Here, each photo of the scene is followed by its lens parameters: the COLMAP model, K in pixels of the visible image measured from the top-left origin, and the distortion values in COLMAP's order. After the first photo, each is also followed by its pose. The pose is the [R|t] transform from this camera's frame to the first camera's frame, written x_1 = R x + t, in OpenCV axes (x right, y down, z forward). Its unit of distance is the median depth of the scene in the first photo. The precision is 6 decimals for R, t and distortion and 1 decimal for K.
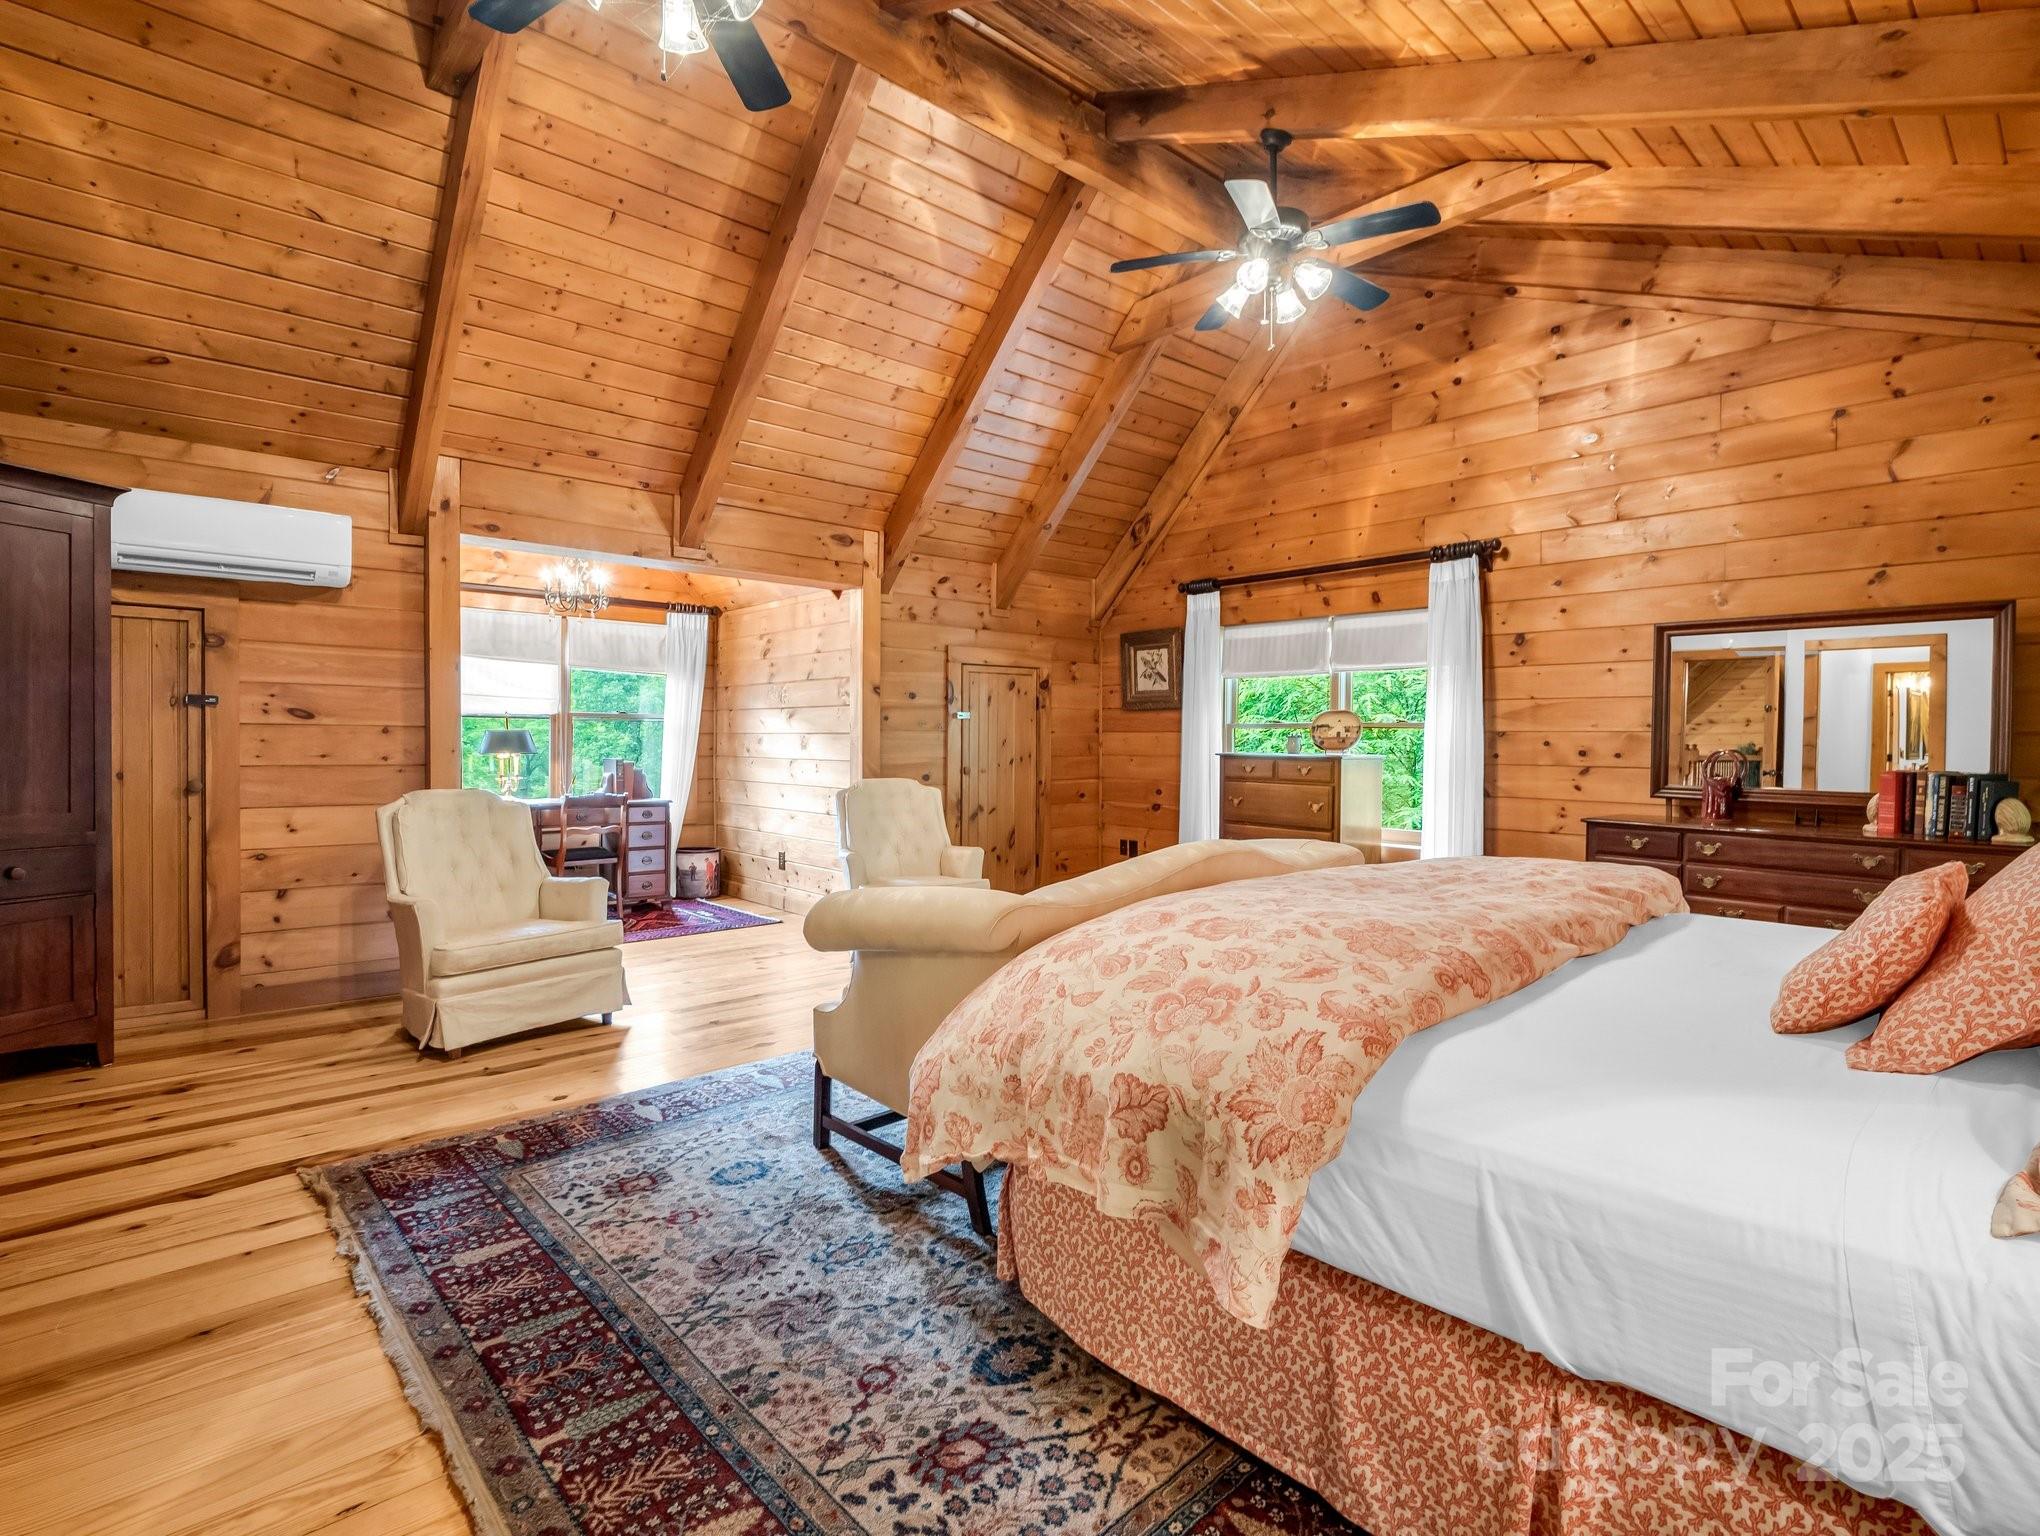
lens RADIAL K [[997.4, 0, 1014.4], [0, 997.4, 760.1], [0, 0, 1]] dist [-0.000280, -0.013993]
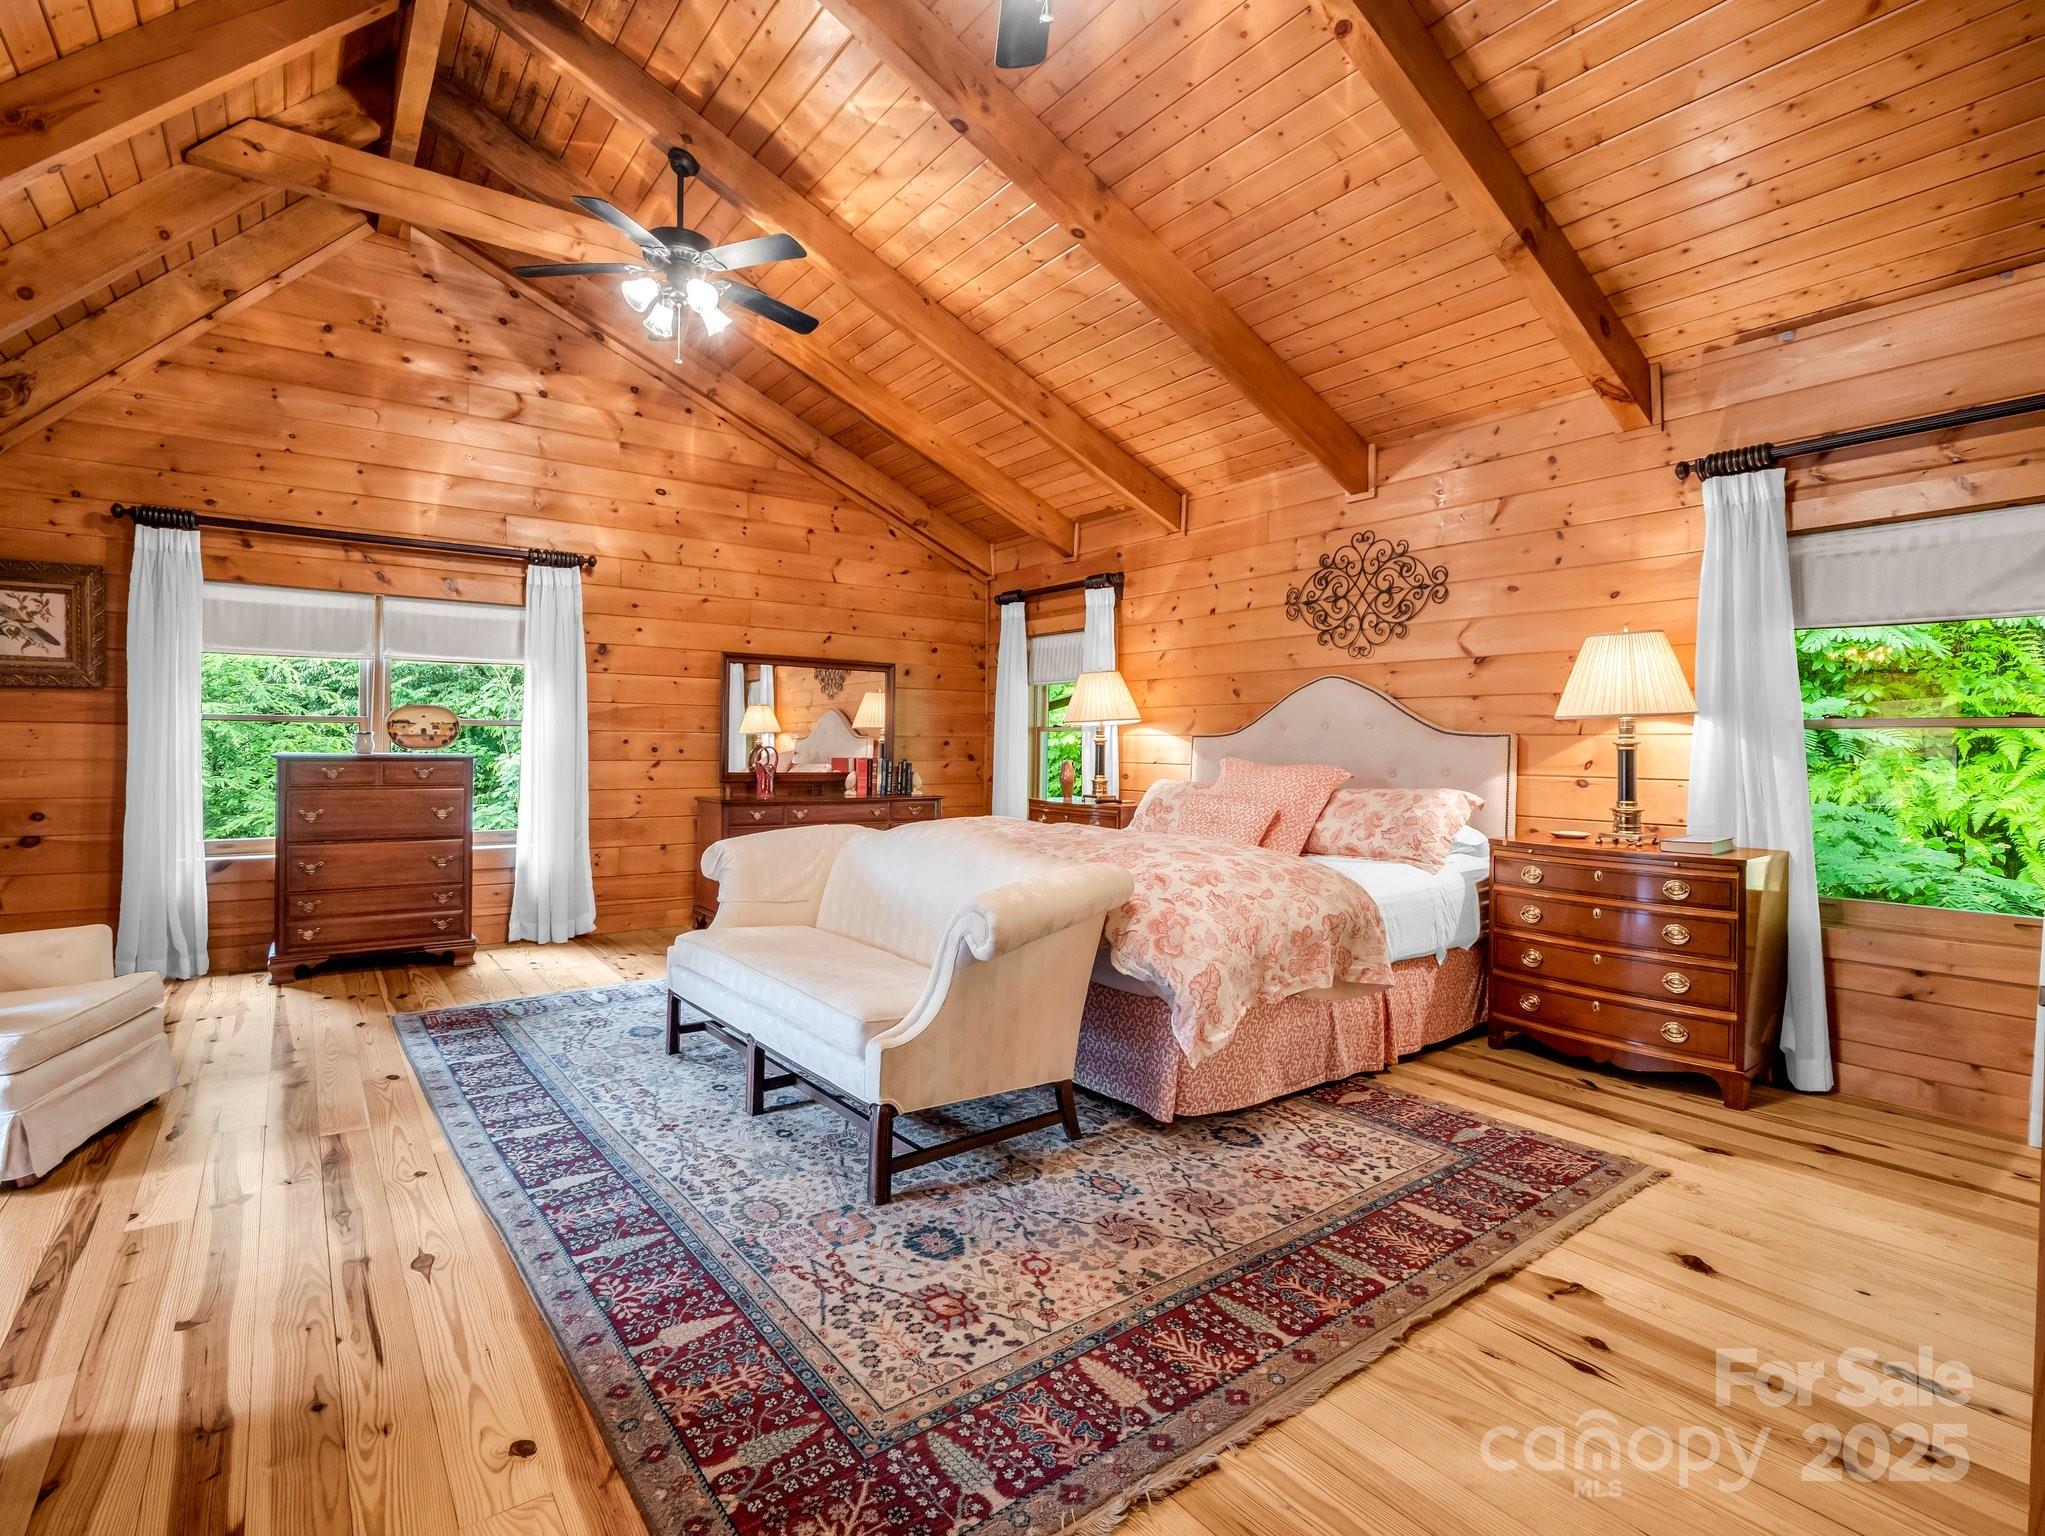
lens RADIAL K [[996.6, 0, 1019.1], [0, 996.6, 758.7], [0, 0, 1]] dist [-0.006566, -0.002845]
pose [[0.086779, -0.020815, 0.996010, -1.187531], [0.011714, 0.999734, 0.019872, -0.028766], [-0.996159, 0.009943, 0.087000, 0.888548]]
